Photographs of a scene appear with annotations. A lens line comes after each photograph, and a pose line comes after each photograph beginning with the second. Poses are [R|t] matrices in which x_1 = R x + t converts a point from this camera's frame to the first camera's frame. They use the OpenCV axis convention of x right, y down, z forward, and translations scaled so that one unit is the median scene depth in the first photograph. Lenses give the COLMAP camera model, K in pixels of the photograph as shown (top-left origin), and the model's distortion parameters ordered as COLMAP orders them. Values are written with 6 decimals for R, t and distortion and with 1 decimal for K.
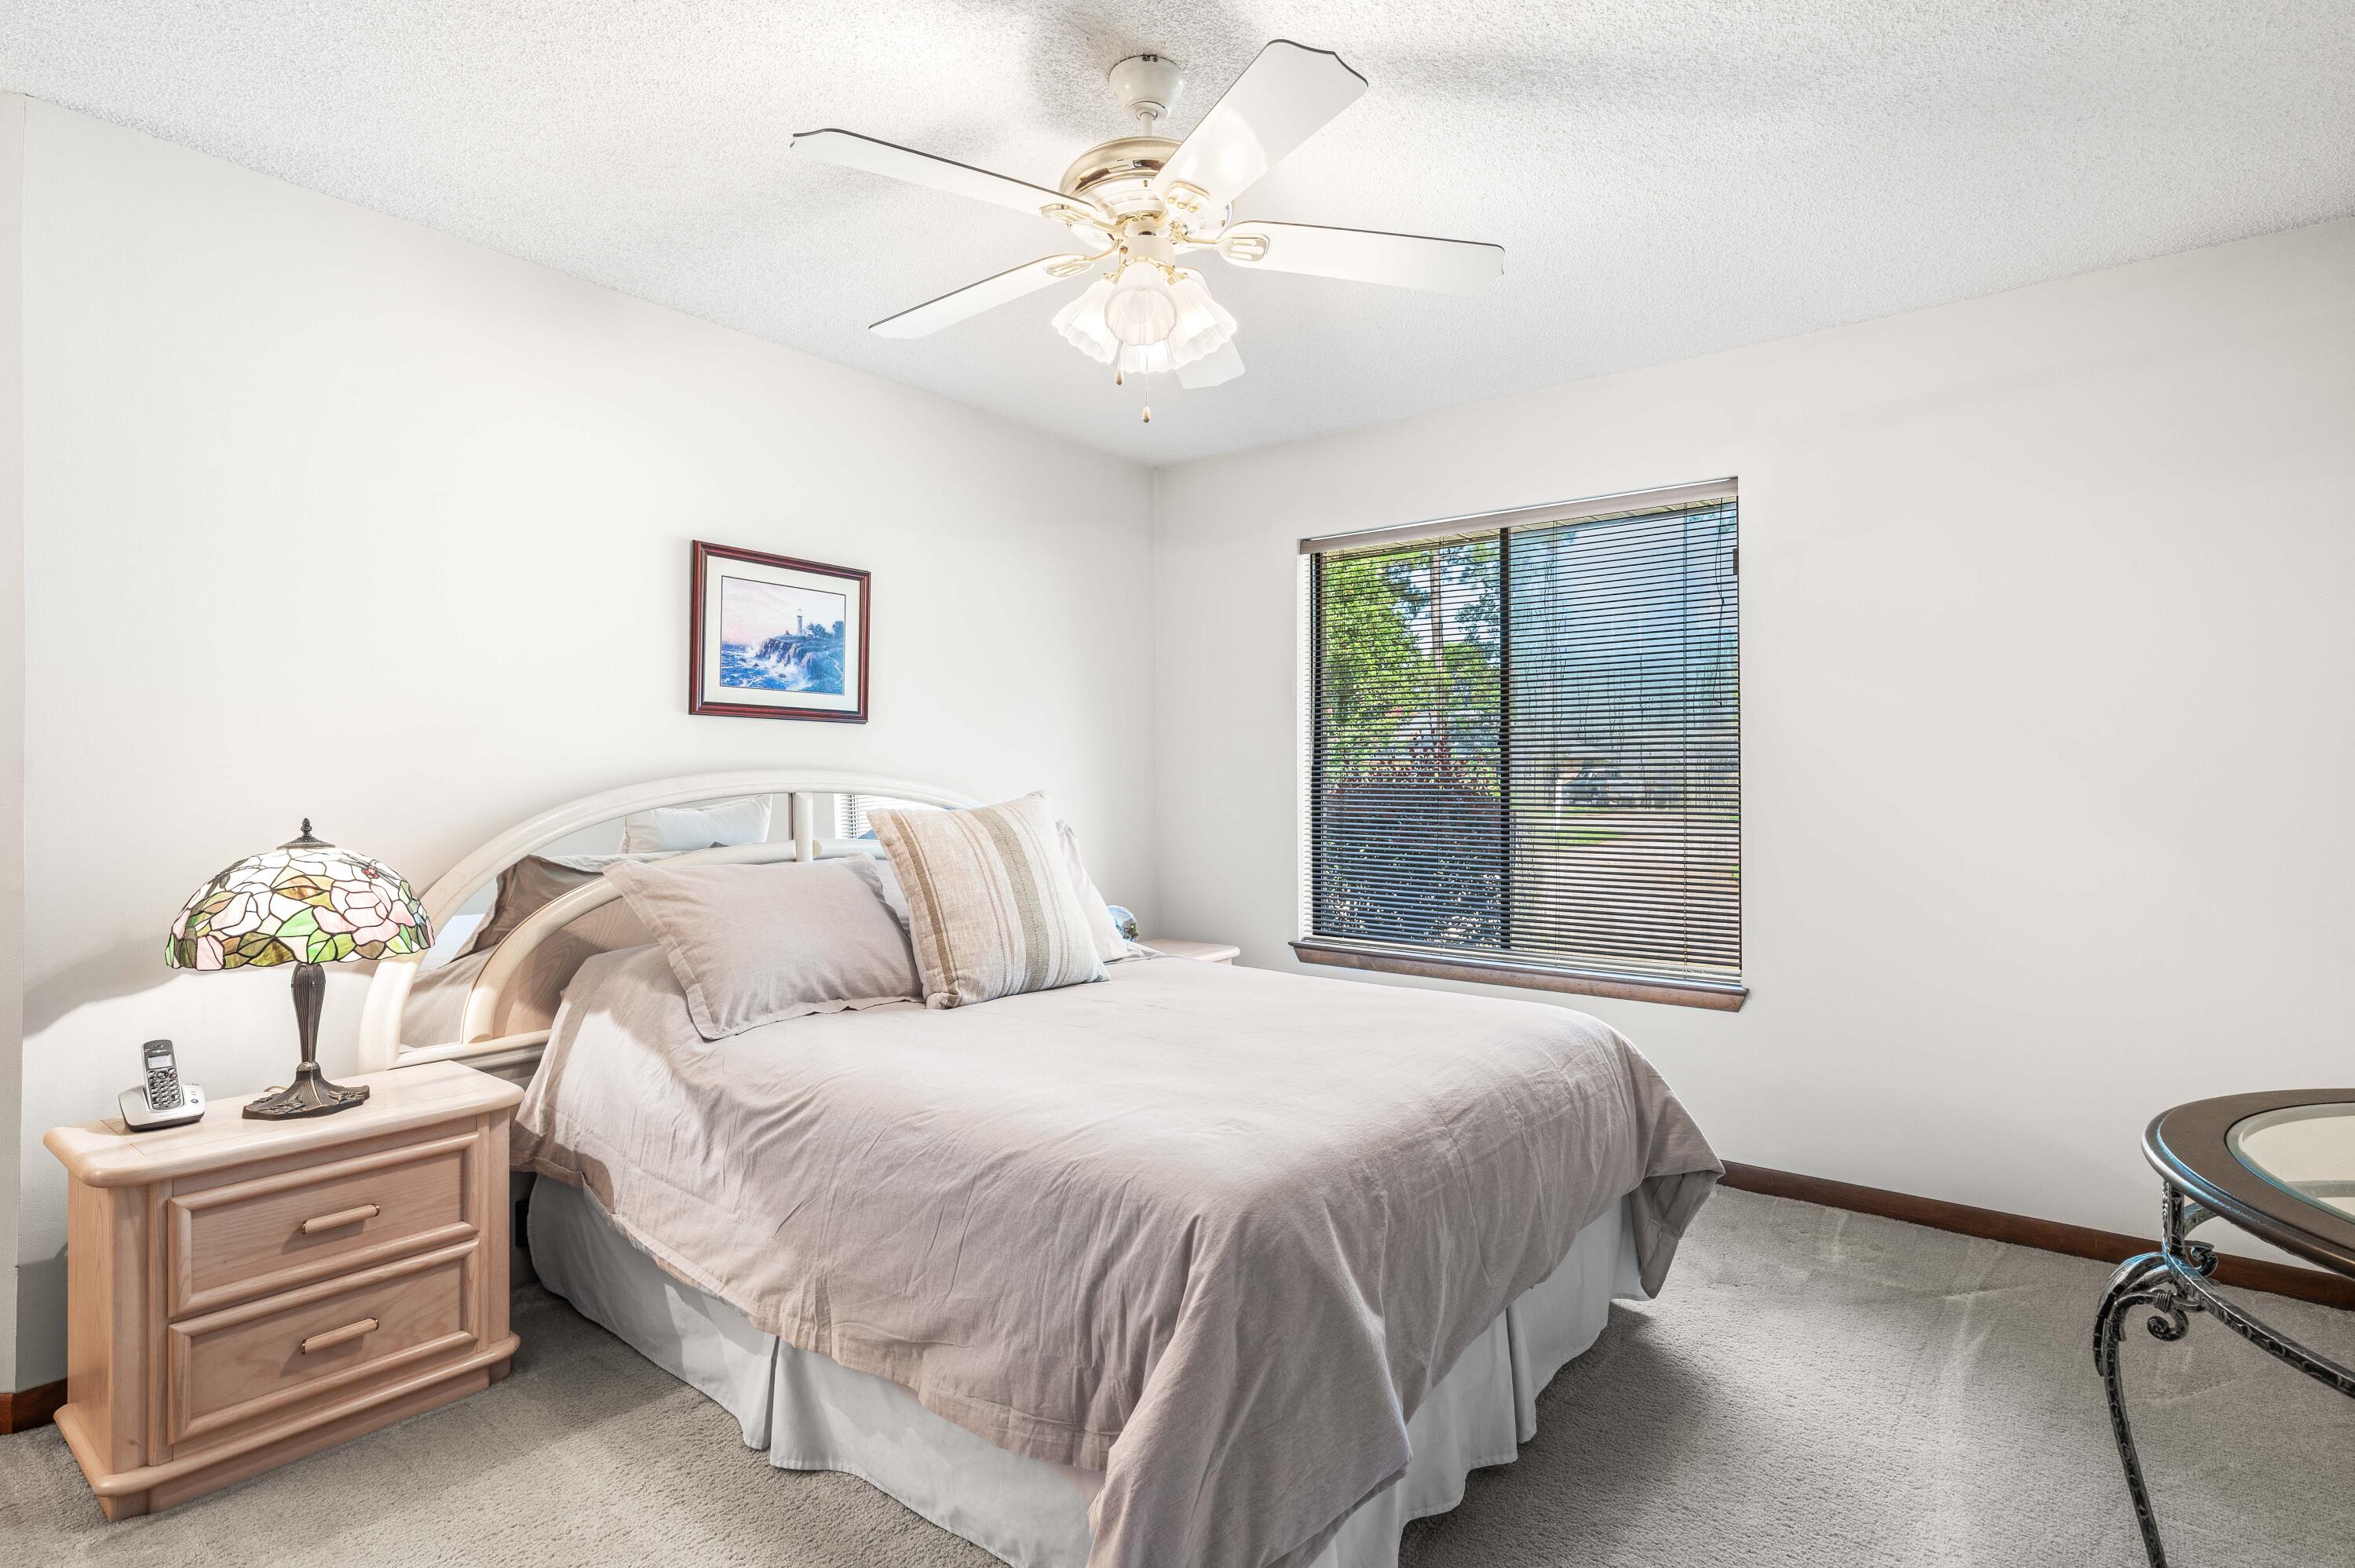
lens RADIAL K [[1118.0, 0, 1177.5], [0, 1118.0, 784.0], [0, 0, 1]] dist [0.001408, -0.000105]
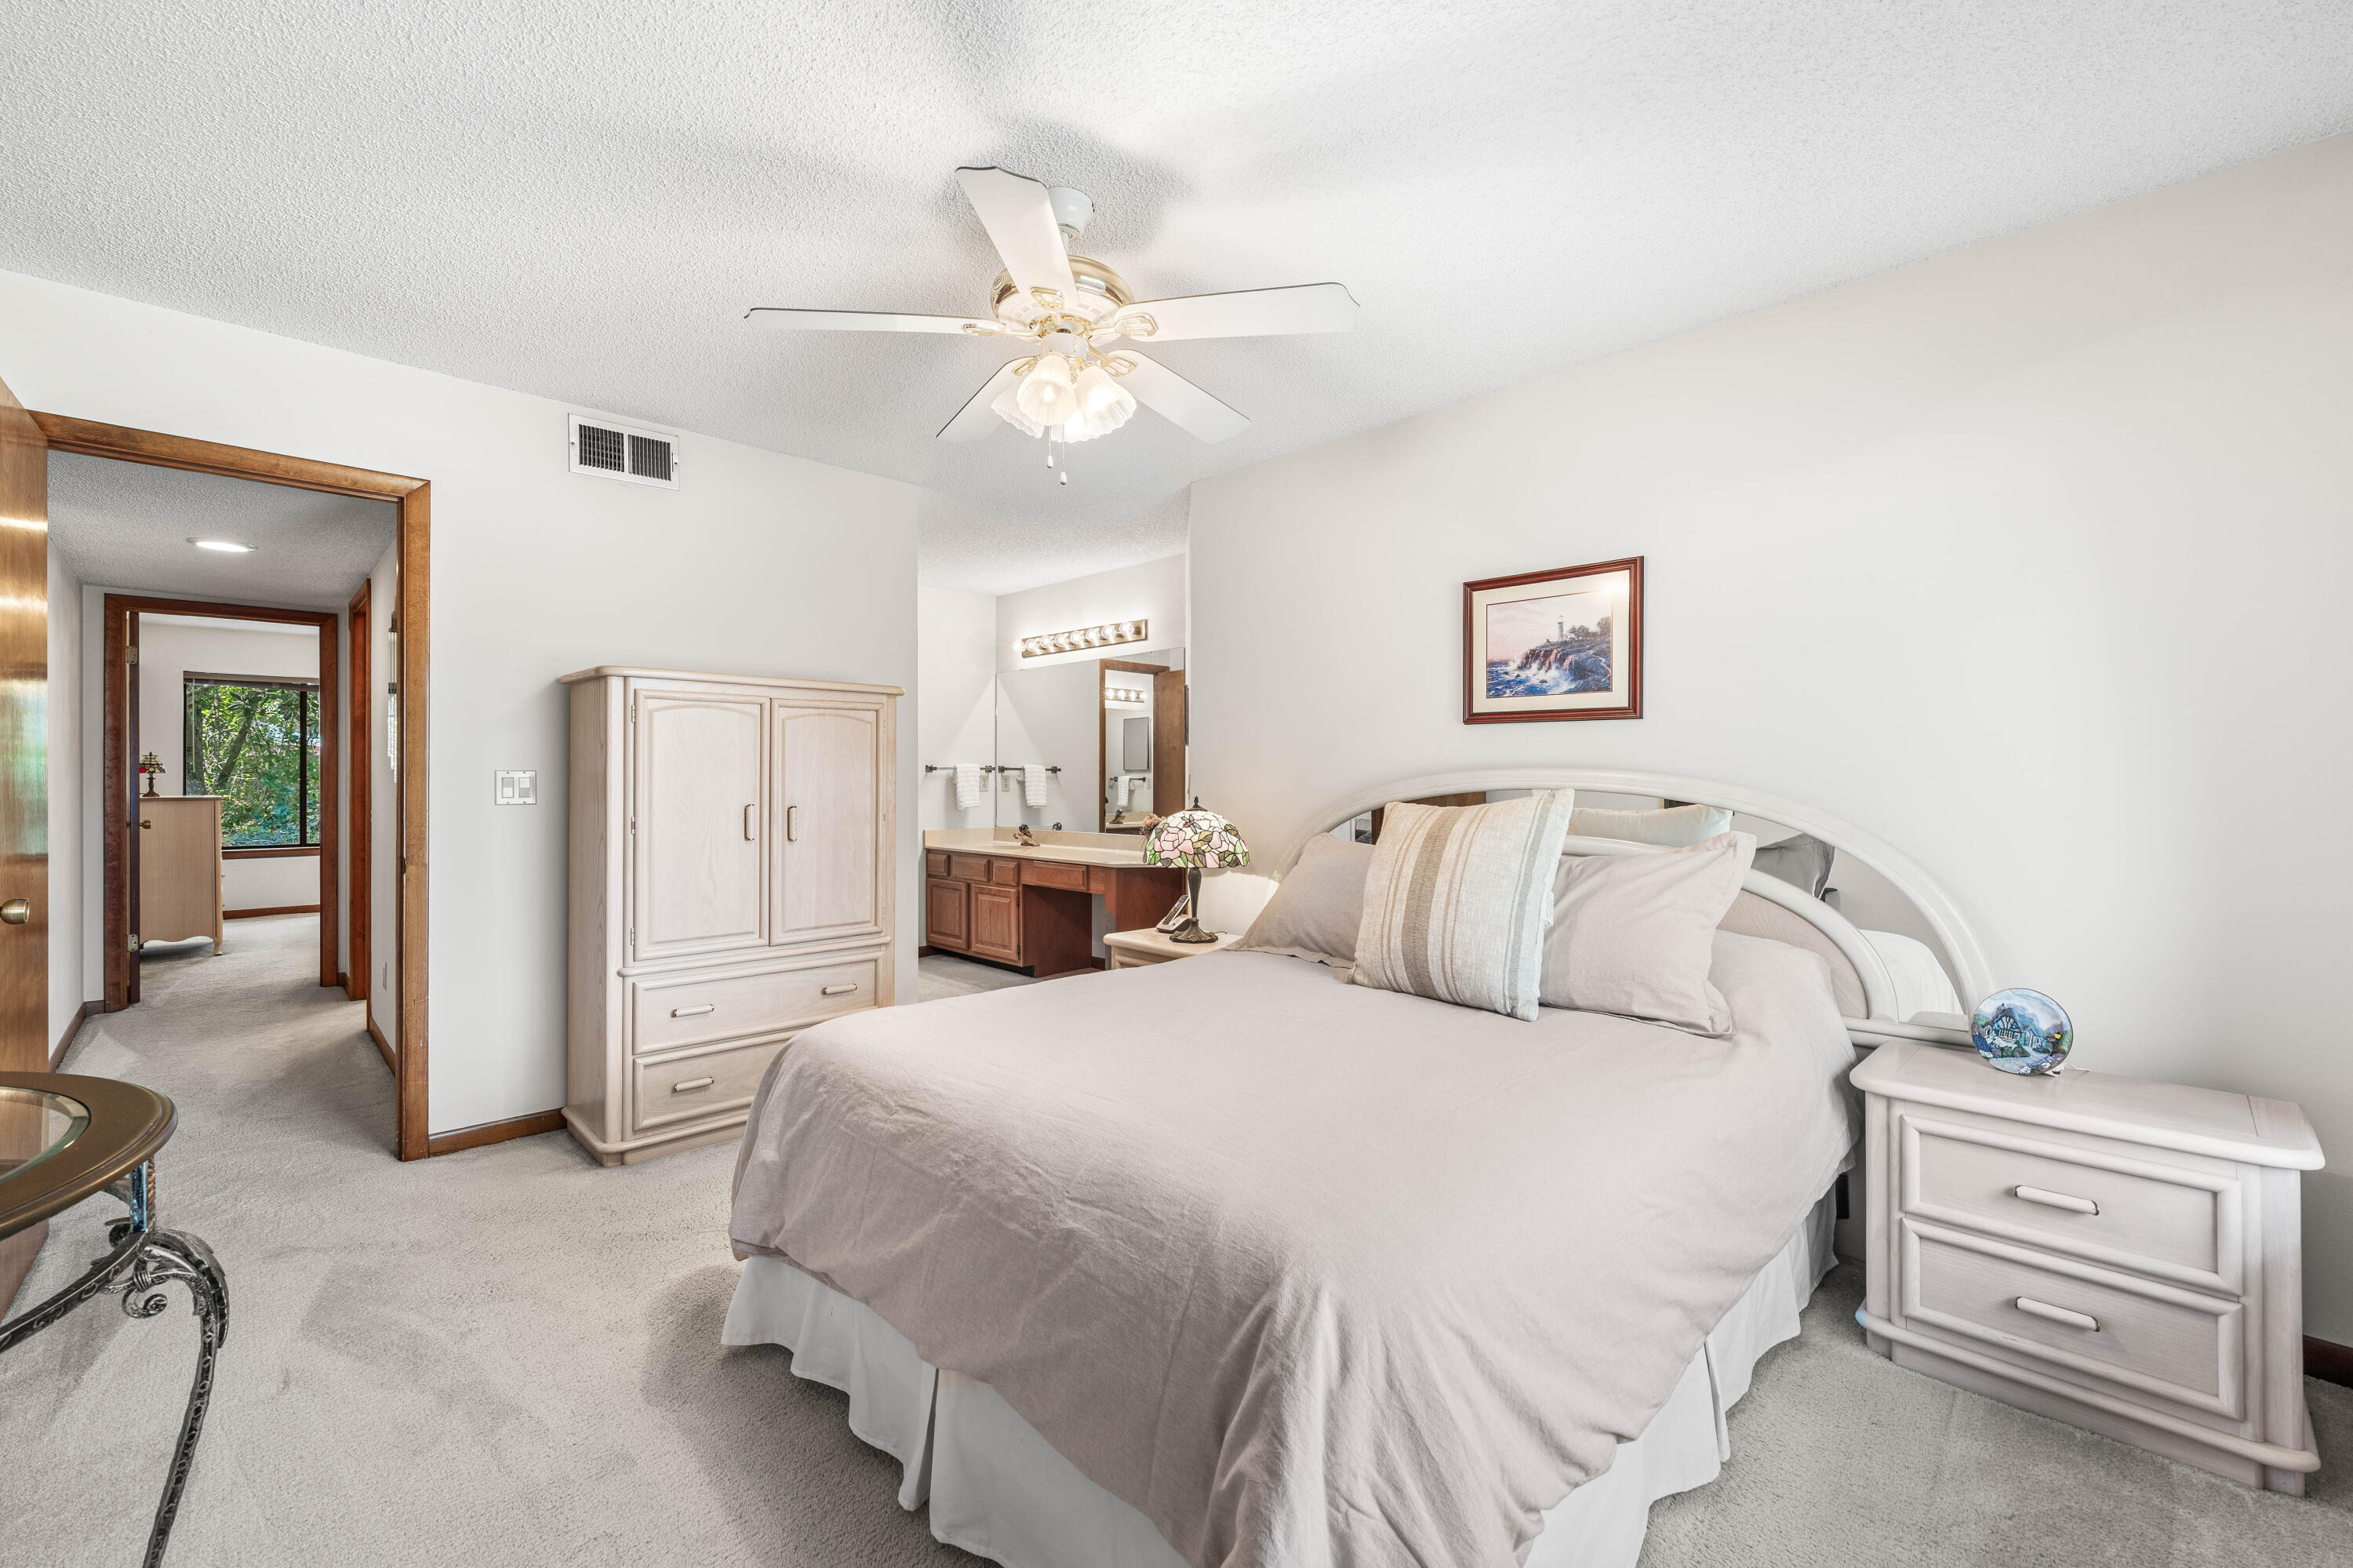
lens RADIAL K [[993.9, 0, 1205.9], [0, 993.9, 785.3], [0, 0, 1]] dist [-0.002111, -0.000630]
pose [[-0.102392, 0.011134, -0.994682, 0.648653], [-0.005137, 0.999918, 0.011722, -0.006001], [0.994731, 0.006310, -0.102327, 0.785515]]
